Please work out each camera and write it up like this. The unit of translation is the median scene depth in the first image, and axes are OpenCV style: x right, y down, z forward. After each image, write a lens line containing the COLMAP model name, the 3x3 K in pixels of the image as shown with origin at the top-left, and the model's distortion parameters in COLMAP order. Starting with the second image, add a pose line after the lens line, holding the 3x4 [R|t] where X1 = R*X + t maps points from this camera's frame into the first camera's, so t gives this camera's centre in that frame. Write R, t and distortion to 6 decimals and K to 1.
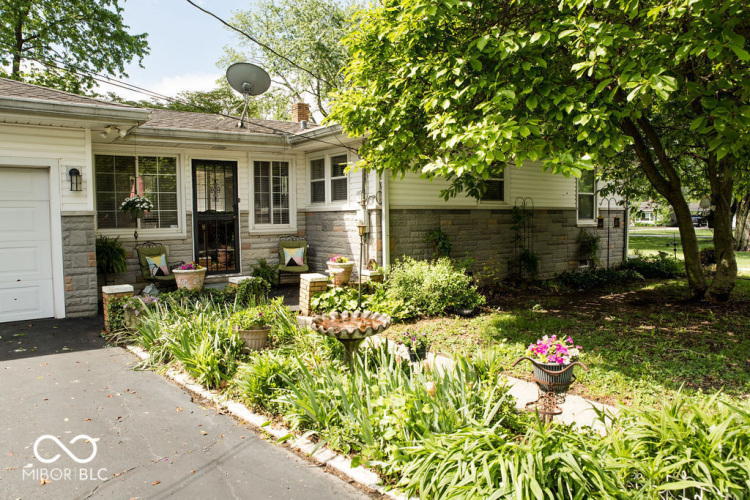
lens RADIAL K [[525.7, 0, 375.0], [0, 525.7, 250.0], [0, 0, 1]] dist [-0.105861, 0.074434]
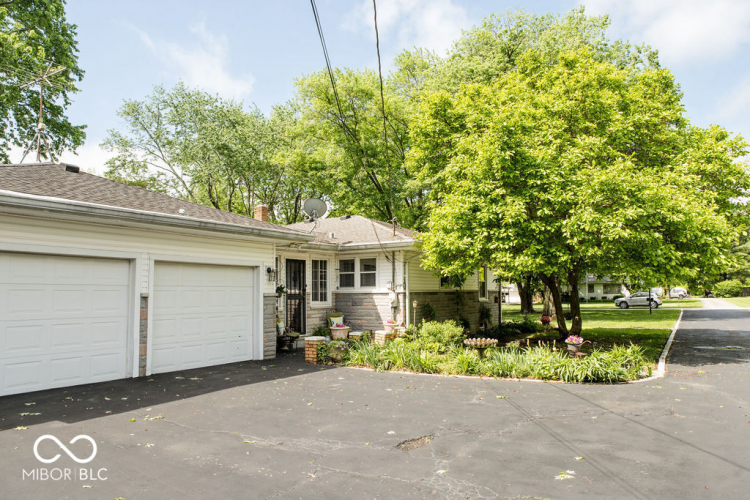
lens RADIAL K [[525.7, 0, 375.0], [0, 525.7, 250.0], [0, 0, 1]] dist [-0.105861, 0.074434]
pose [[0.931650, 0.032962, 0.361860, -0.617942], [0.019917, 0.989747, -0.141436, 0.021549], [-0.362812, 0.138976, 0.921441, -0.485228]]
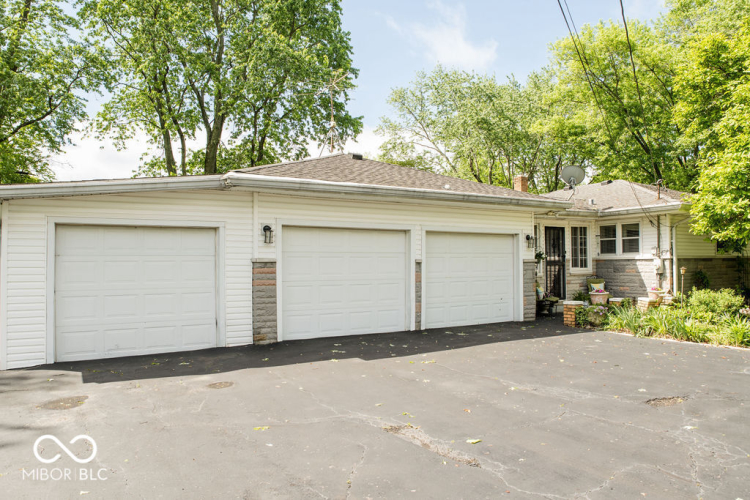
lens RADIAL K [[520.6, 0, 381.5], [0, 520.6, 252.9], [0, 0, 1]] dist [-0.131089, 0.076437]
pose [[0.993599, 0.001138, -0.112962, -0.619438], [-0.010238, 0.996742, -0.080008, 0.033117], [0.112503, 0.080652, 0.990373, -0.554424]]
